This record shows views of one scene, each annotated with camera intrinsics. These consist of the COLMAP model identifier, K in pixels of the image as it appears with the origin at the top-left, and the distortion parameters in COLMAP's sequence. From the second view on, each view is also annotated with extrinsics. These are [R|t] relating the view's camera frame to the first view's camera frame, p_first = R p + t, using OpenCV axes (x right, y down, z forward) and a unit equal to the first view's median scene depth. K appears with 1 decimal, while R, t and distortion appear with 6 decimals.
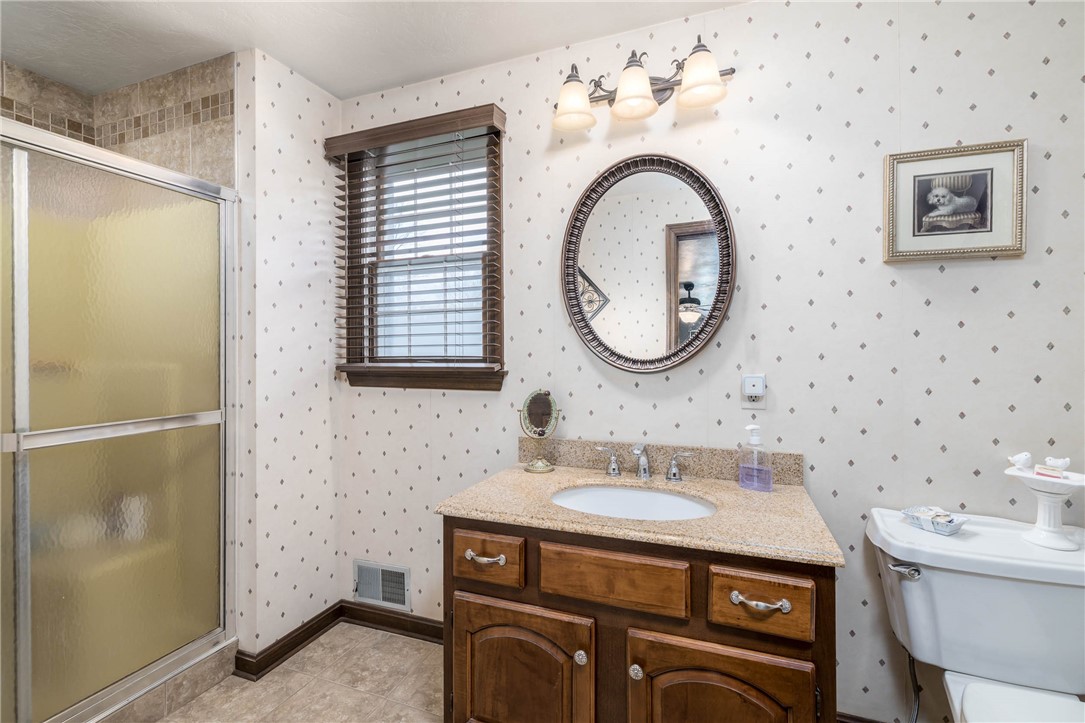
lens RADIAL K [[468.8, 0, 540.6], [0, 468.8, 354.6], [0, 0, 1]] dist [-0.003738, -0.000154]
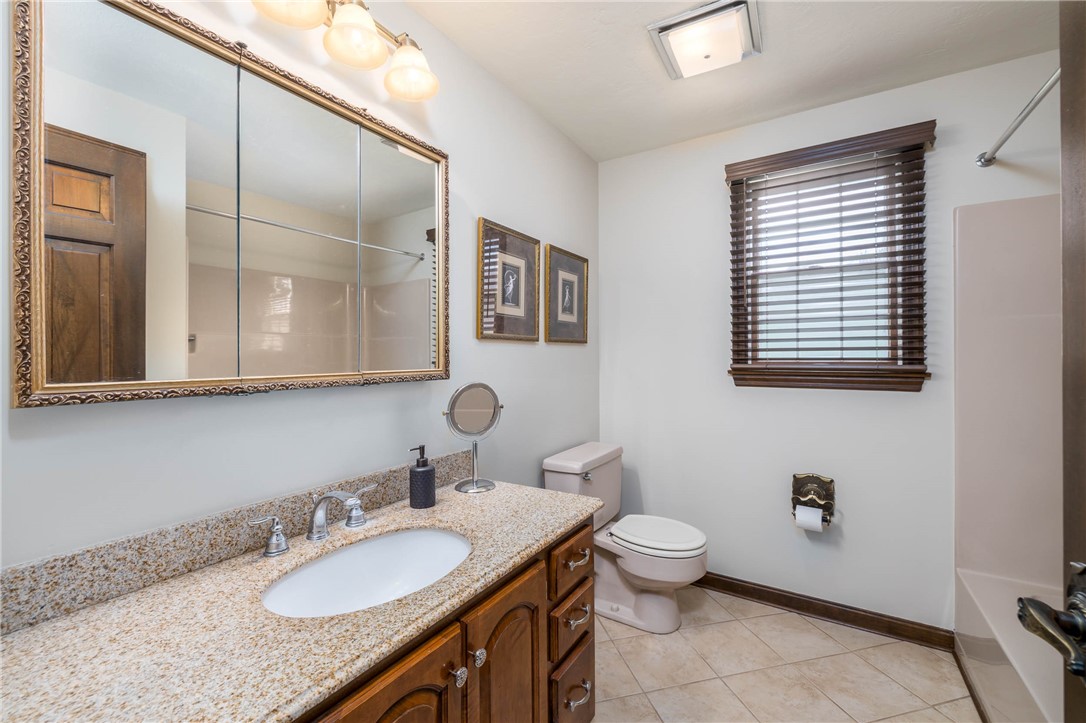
lens RADIAL K [[469.3, 0, 544.8], [0, 469.3, 357.1], [0, 0, 1]] dist [-0.003738, -0.000154]
pose [[0.984224, -0.003505, -0.176894, -0.663045], [0.003364, 0.999994, -0.001098, 0.001474], [0.176897, 0.000486, 0.984229, -0.219884]]
